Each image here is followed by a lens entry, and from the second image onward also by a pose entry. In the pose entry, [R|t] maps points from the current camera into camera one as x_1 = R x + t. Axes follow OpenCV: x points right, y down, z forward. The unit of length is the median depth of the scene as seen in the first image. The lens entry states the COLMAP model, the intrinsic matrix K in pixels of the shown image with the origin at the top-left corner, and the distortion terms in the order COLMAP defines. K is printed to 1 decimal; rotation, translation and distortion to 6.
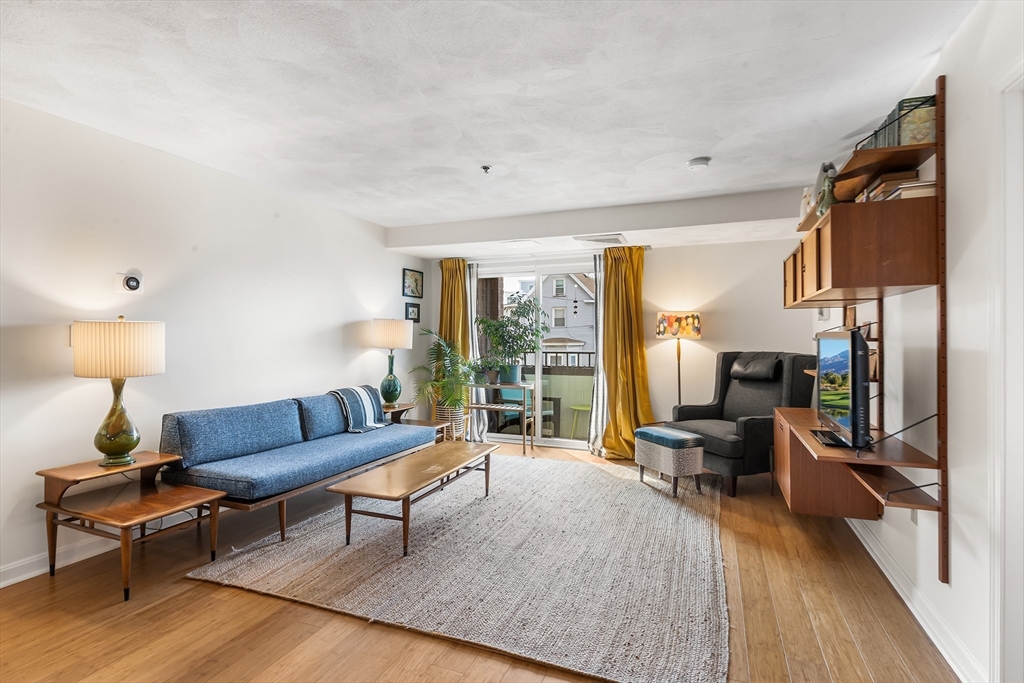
lens RADIAL K [[500.0, 0, 513.3], [0, 500.0, 335.9], [0, 0, 1]] dist [0.003594, 0.000421]
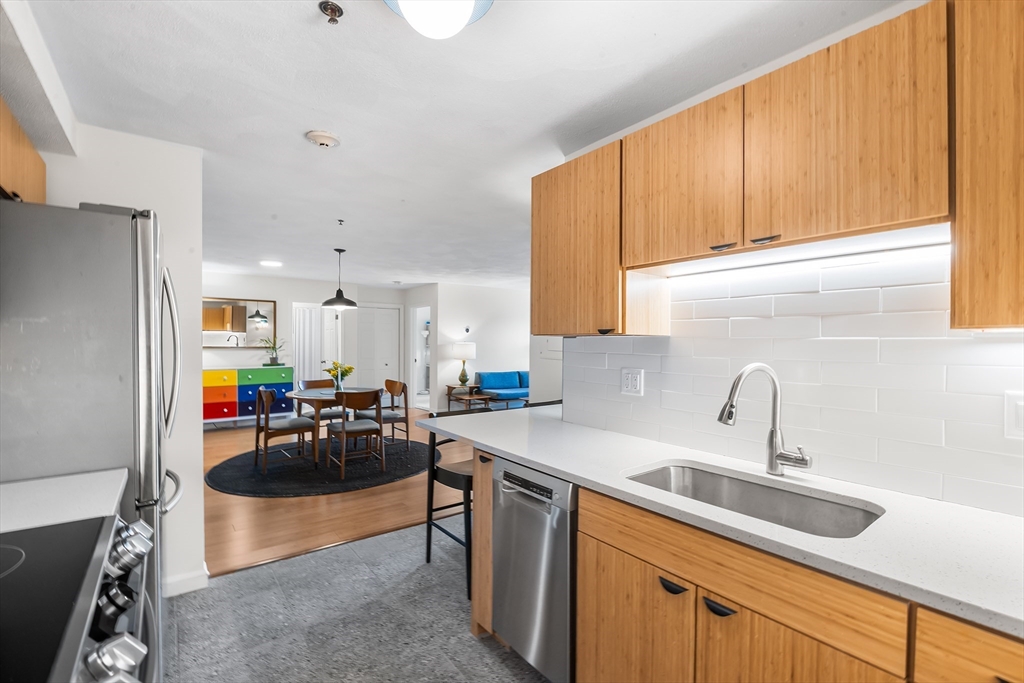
lens RADIAL K [[455.3, 0, 512.0], [0, 455.3, 341.5], [0, 0, 1]] dist [0.000888, -0.000061]
pose [[0.857694, 0.004277, -0.514143, 0.610300], [-0.002192, 0.999987, 0.004663, -0.031687], [0.514156, -0.002872, 0.857692, -0.839995]]
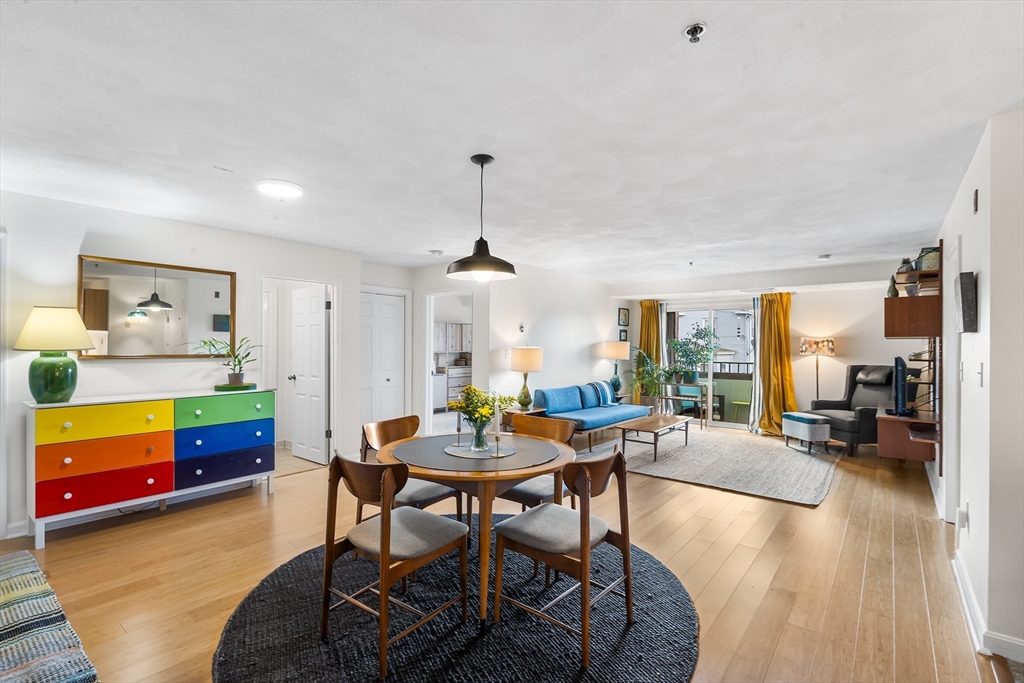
lens RADIAL K [[471.9, 0, 509.4], [0, 471.9, 343.8], [0, 0, 1]] dist [-0.001042, -0.000371]
pose [[0.955383, 0.005390, -0.295320, -0.130941], [-0.004658, 0.999984, 0.003184, -0.030311], [0.295332, -0.001666, 0.955393, -0.623005]]
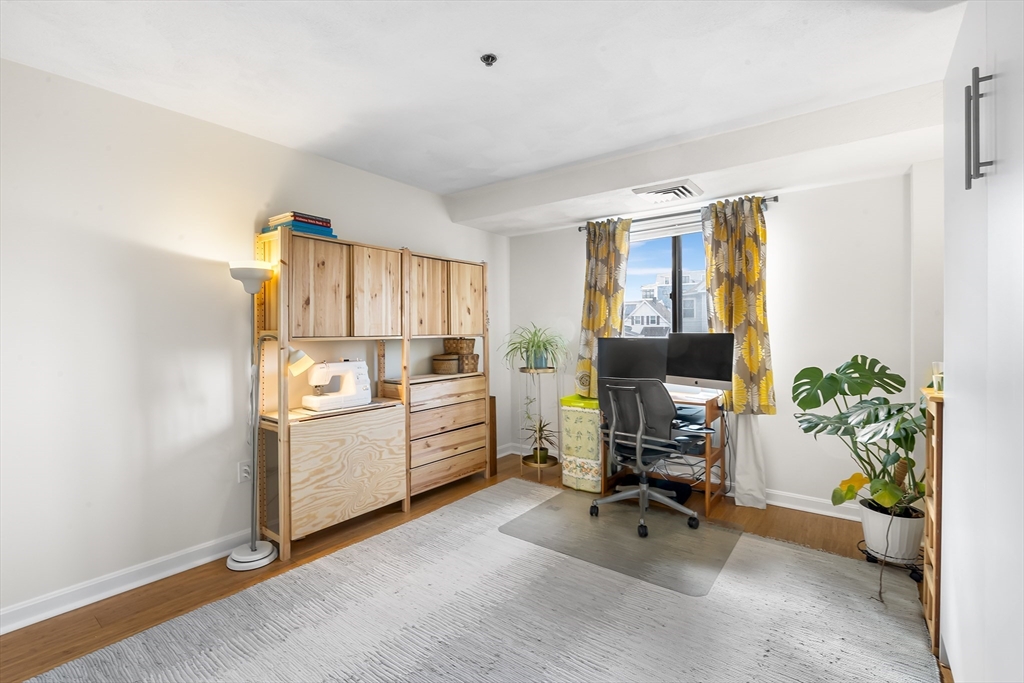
lens RADIAL K [[455.3, 0, 512.0], [0, 455.3, 341.5], [0, 0, 1]] dist [0.000888, -0.000061]
pose [[0.965804, 0.002003, -0.259266, -0.667550], [0.003985, 0.999737, 0.022566, 0.005052], [0.259243, -0.022828, 0.965542, 0.645117]]
